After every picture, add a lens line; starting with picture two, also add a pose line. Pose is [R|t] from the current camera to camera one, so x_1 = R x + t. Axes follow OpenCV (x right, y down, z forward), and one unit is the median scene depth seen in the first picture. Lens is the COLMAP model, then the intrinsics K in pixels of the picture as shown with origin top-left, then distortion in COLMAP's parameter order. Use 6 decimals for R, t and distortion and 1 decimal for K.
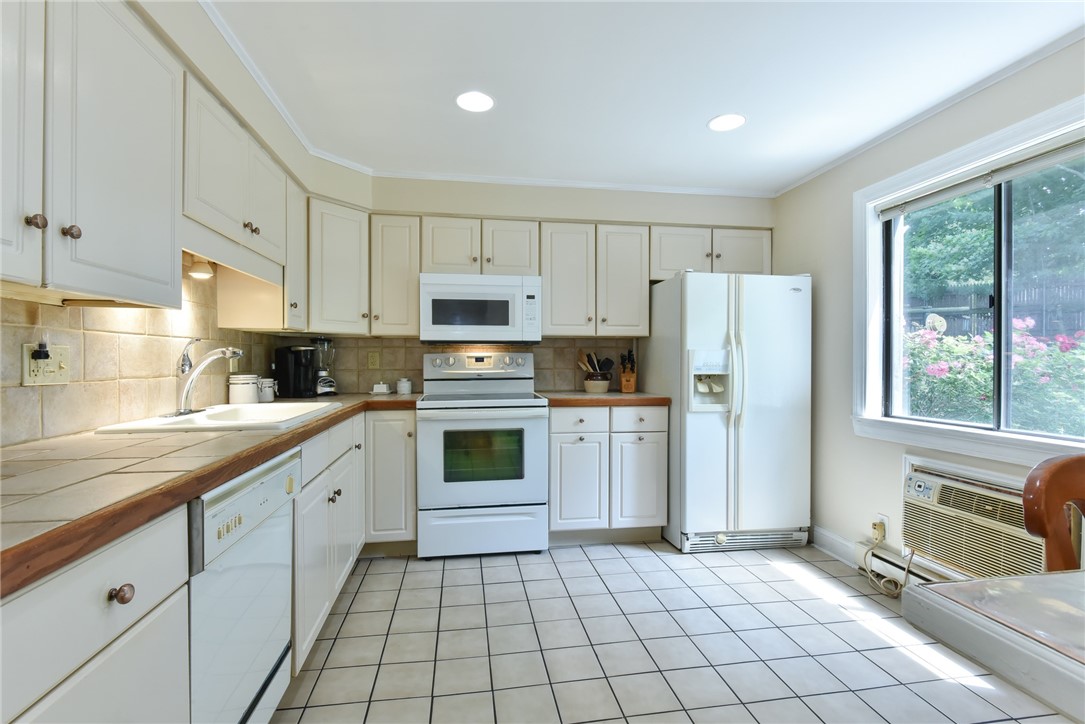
lens RADIAL K [[500.9, 0, 541.2], [0, 500.9, 361.6], [0, 0, 1]] dist [-0.001936, -0.000040]
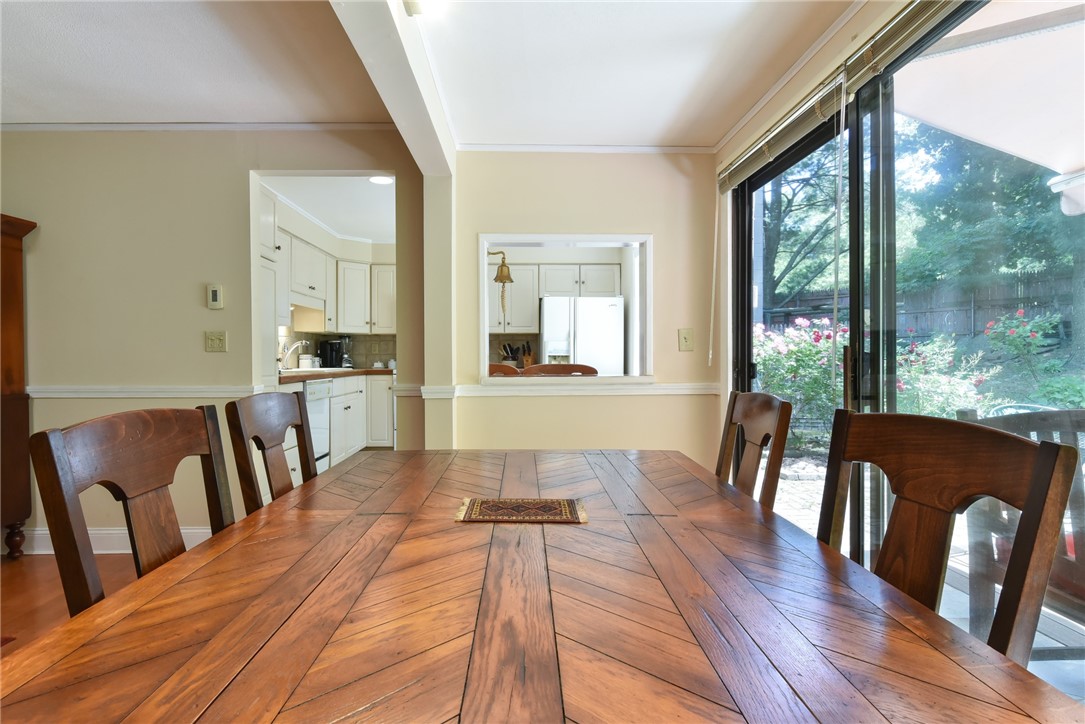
lens RADIAL K [[622.2, 0, 542.5], [0, 622.2, 359.3], [0, 0, 1]] dist [0.002159, 0.000045]
pose [[0.991947, -0.001428, -0.126643, 0.534160], [0.001241, 0.999998, -0.001554, 0.040707], [0.126645, 0.001385, 0.991947, -1.094158]]
